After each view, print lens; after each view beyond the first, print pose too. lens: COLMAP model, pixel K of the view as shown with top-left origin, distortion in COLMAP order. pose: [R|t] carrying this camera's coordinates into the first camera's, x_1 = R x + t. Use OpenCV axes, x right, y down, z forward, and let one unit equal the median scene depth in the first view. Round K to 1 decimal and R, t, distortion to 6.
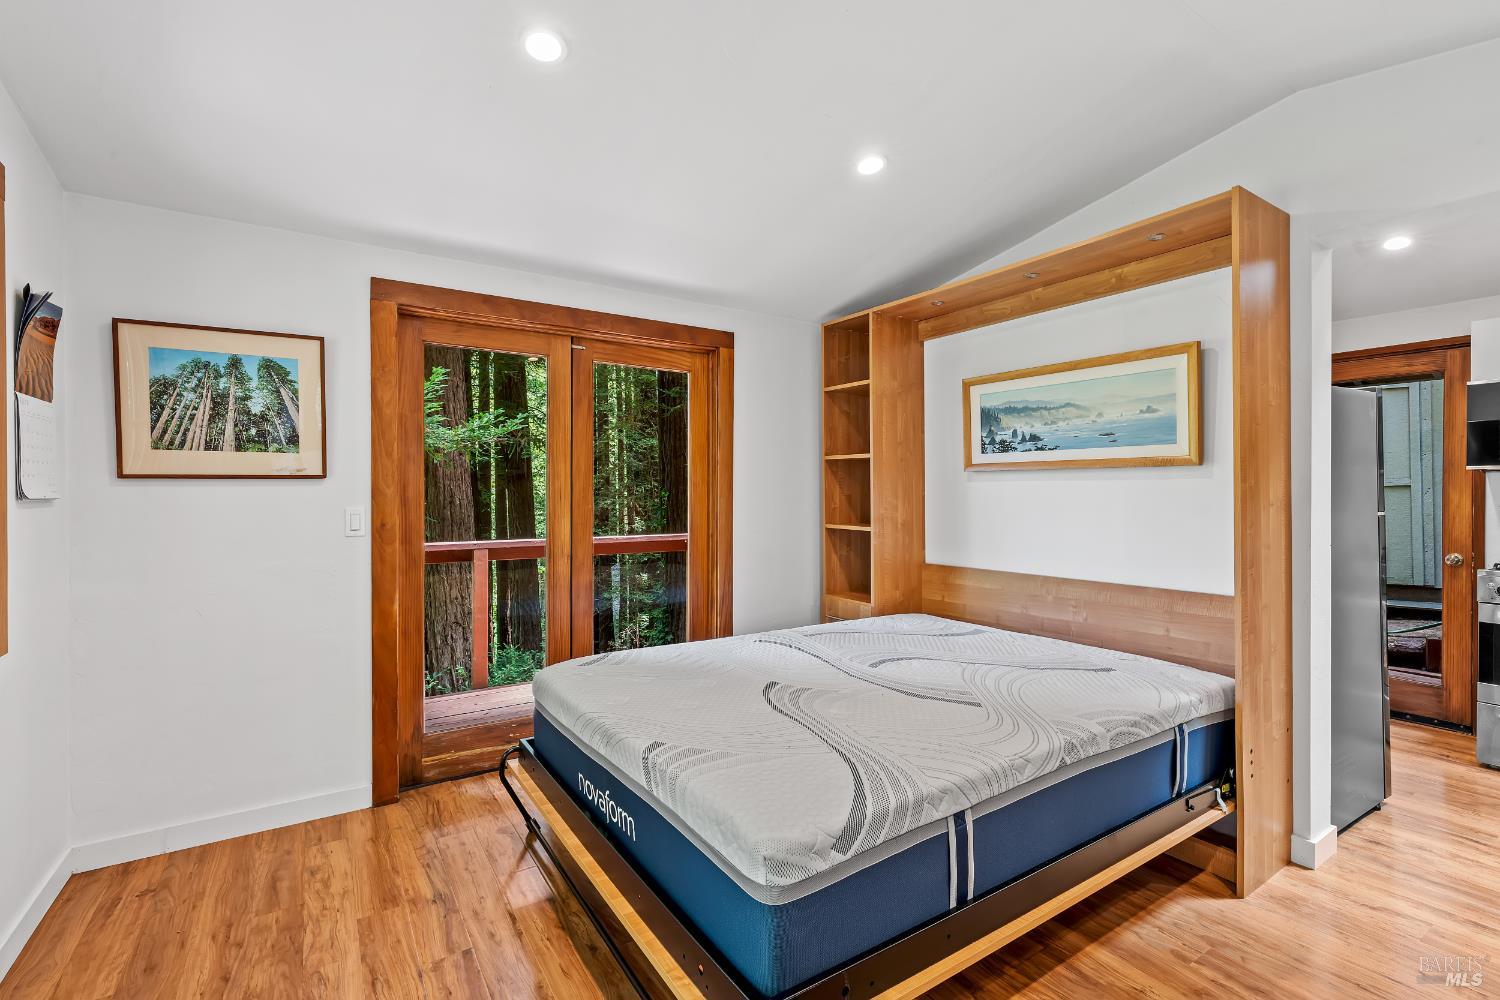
lens RADIAL K [[687.6, 0, 759.8], [0, 687.6, 497.2], [0, 0, 1]] dist [-0.006186, 0.000718]
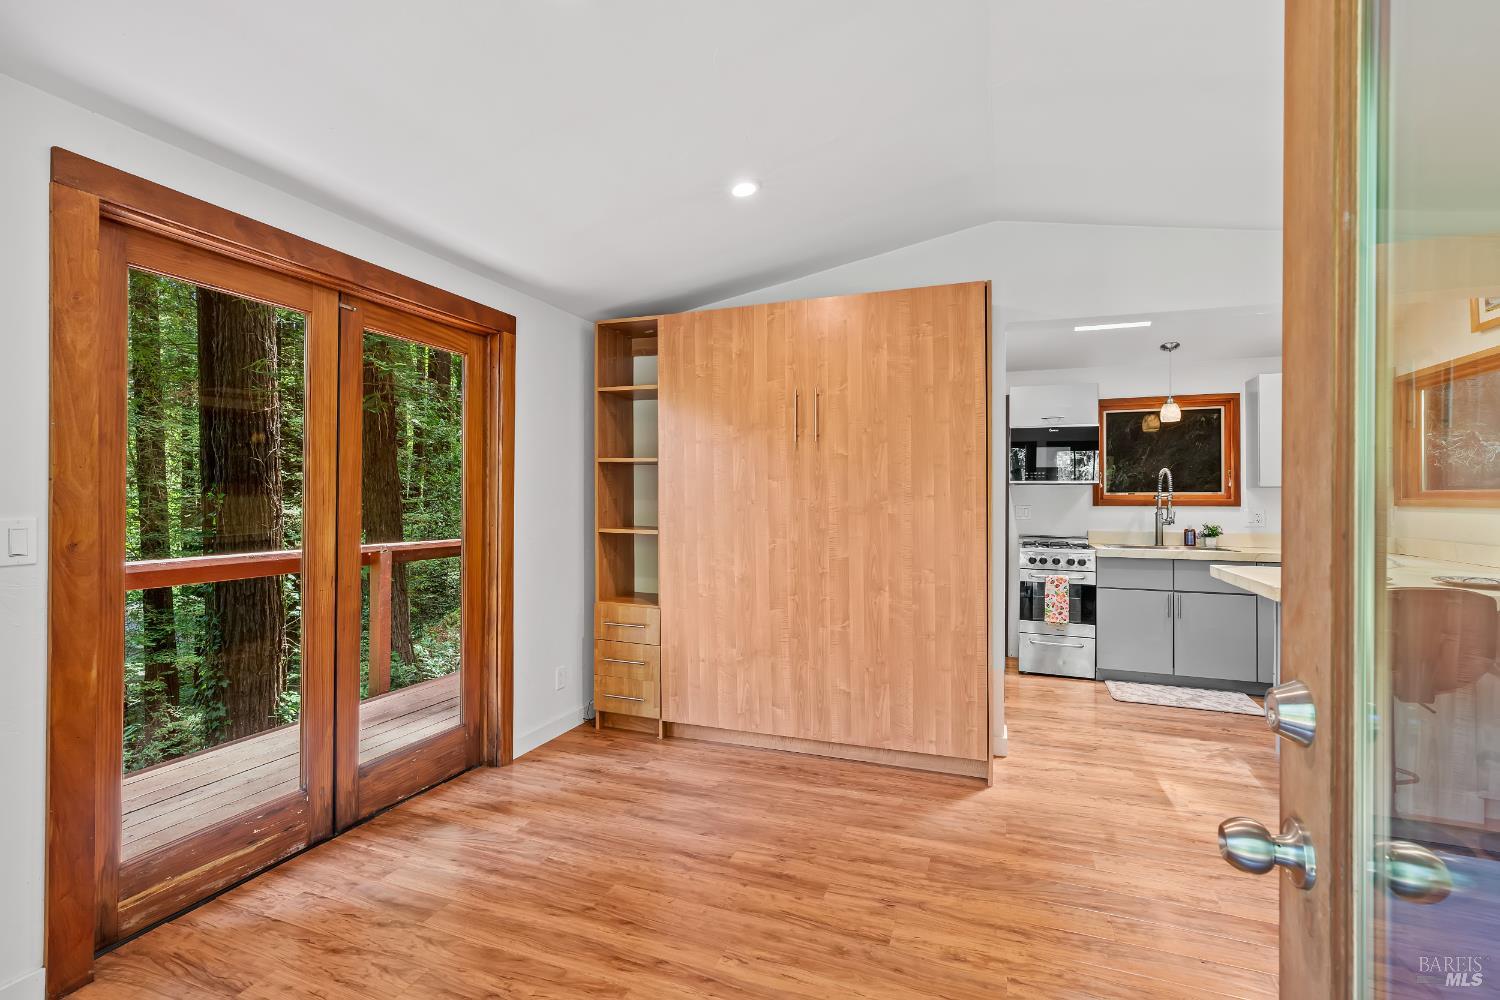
lens RADIAL K [[687.6, 0, 754.2], [0, 687.6, 499.2], [0, 0, 1]] dist [-0.006186, 0.000718]
pose [[0.805328, -0.001603, 0.592827, -0.381216], [0.004829, 0.999981, -0.003857, 0.003273], [-0.592809, 0.005969, 0.805321, 0.115105]]
